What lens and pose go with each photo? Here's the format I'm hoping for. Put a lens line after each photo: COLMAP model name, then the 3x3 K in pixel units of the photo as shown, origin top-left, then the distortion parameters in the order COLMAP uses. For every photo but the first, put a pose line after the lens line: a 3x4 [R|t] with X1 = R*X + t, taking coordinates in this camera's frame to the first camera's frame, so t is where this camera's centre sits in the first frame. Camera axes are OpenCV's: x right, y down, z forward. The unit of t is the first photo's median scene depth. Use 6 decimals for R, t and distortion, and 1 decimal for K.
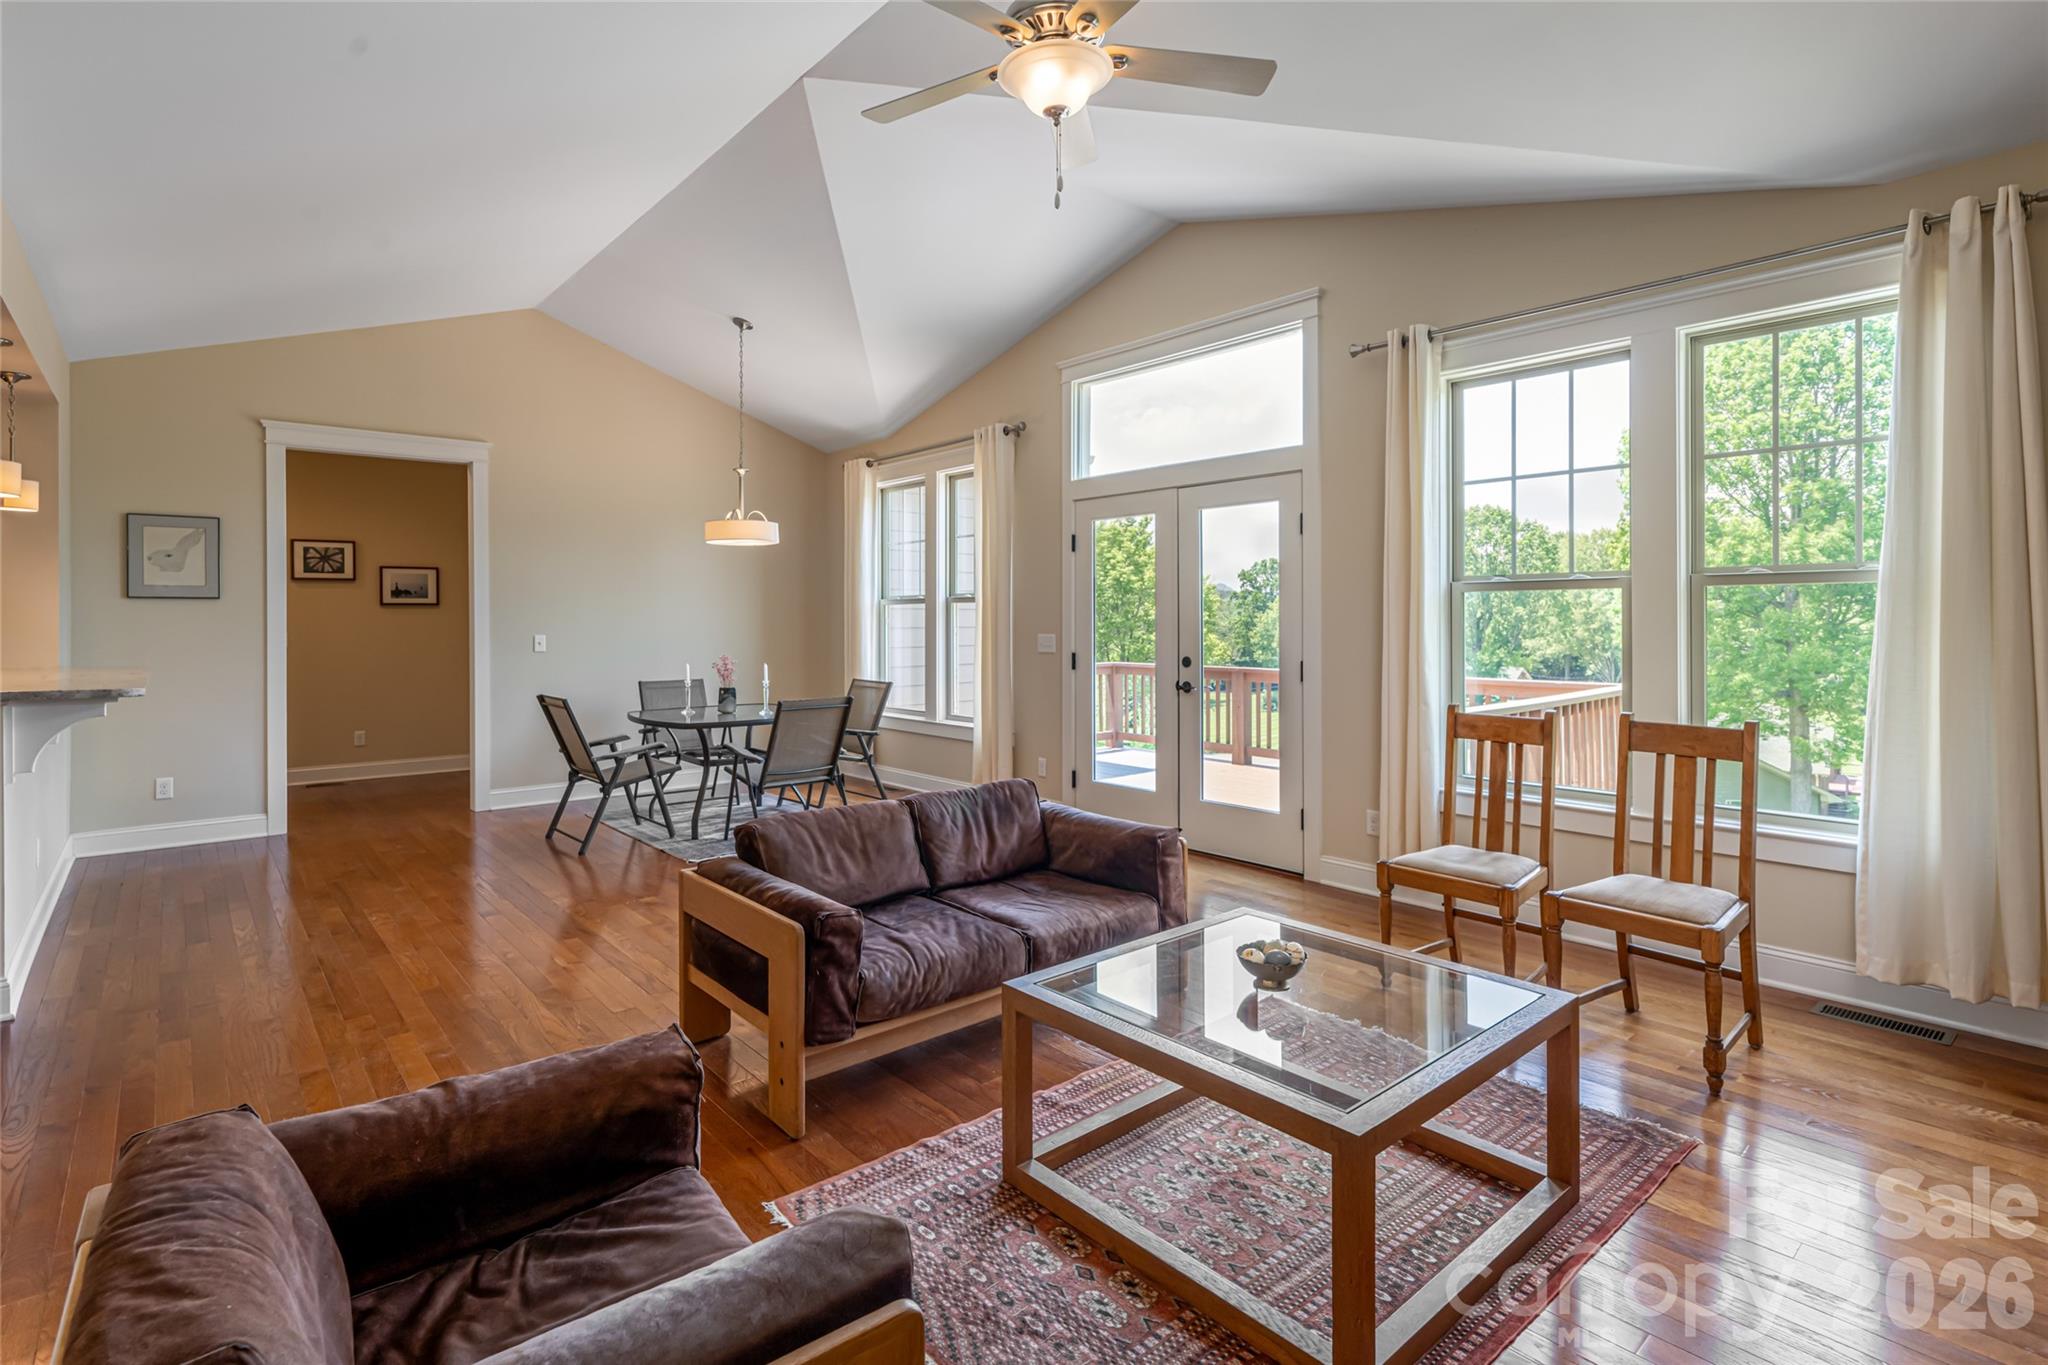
lens RADIAL K [[979.8, 0, 1017.0], [0, 979.8, 618.8], [0, 0, 1]] dist [-0.000629, -0.000091]
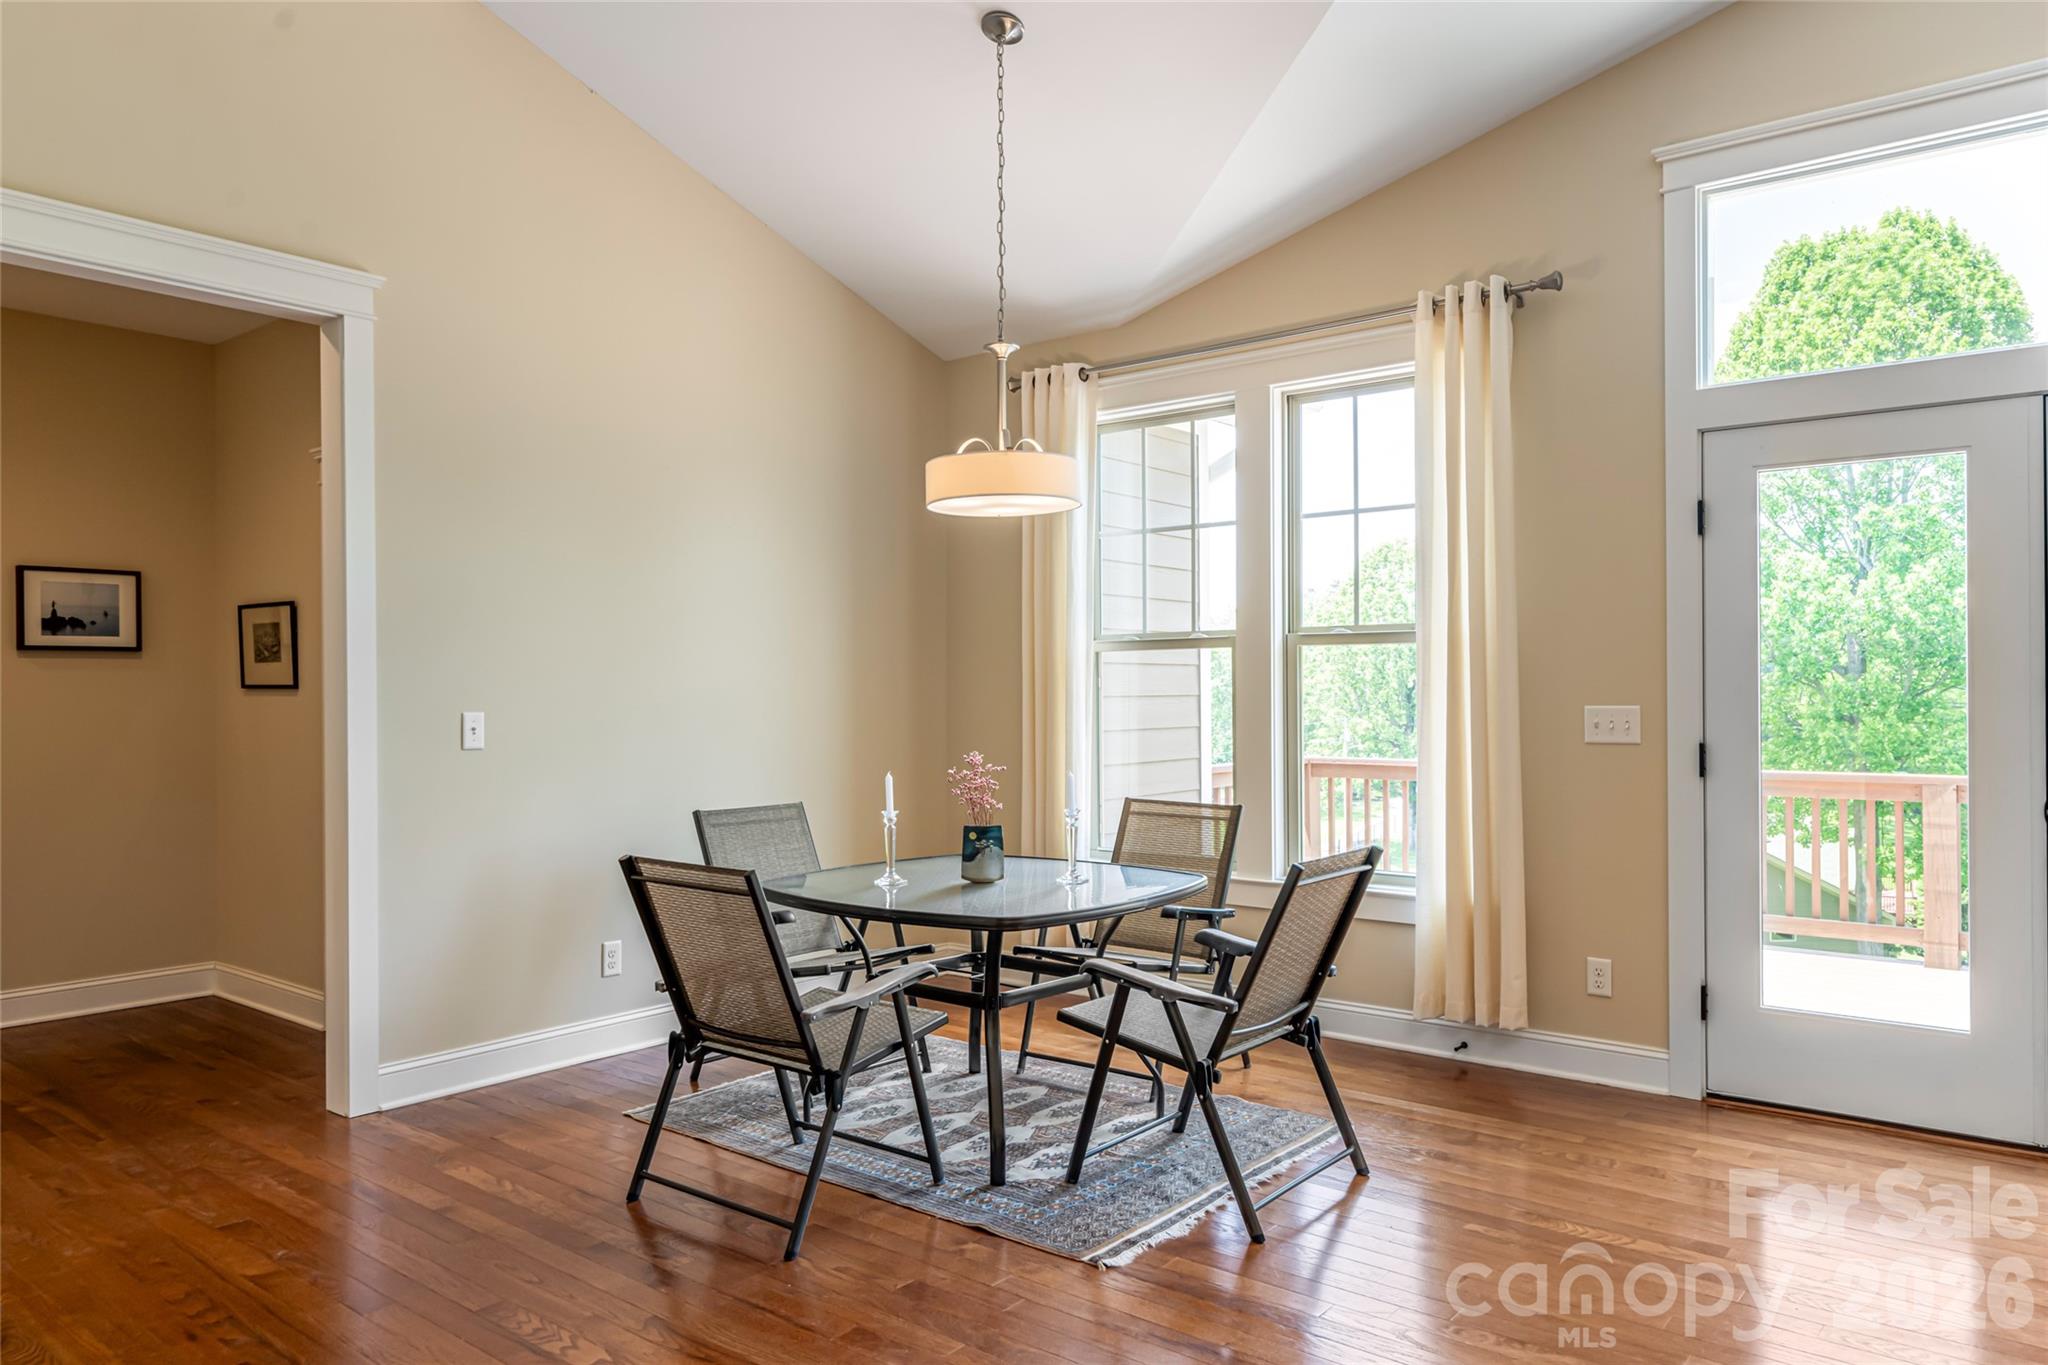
lens RADIAL K [[1381.5, 0, 970.9], [0, 1381.5, 682.1], [0, 0, 1]] dist [-0.003577, 0.002661]
pose [[0.988241, -0.000642, 0.152904, -0.363574], [0.001566, 0.999981, -0.005928, 0.007283], [-0.152897, 0.006098, 0.988223, 0.340539]]
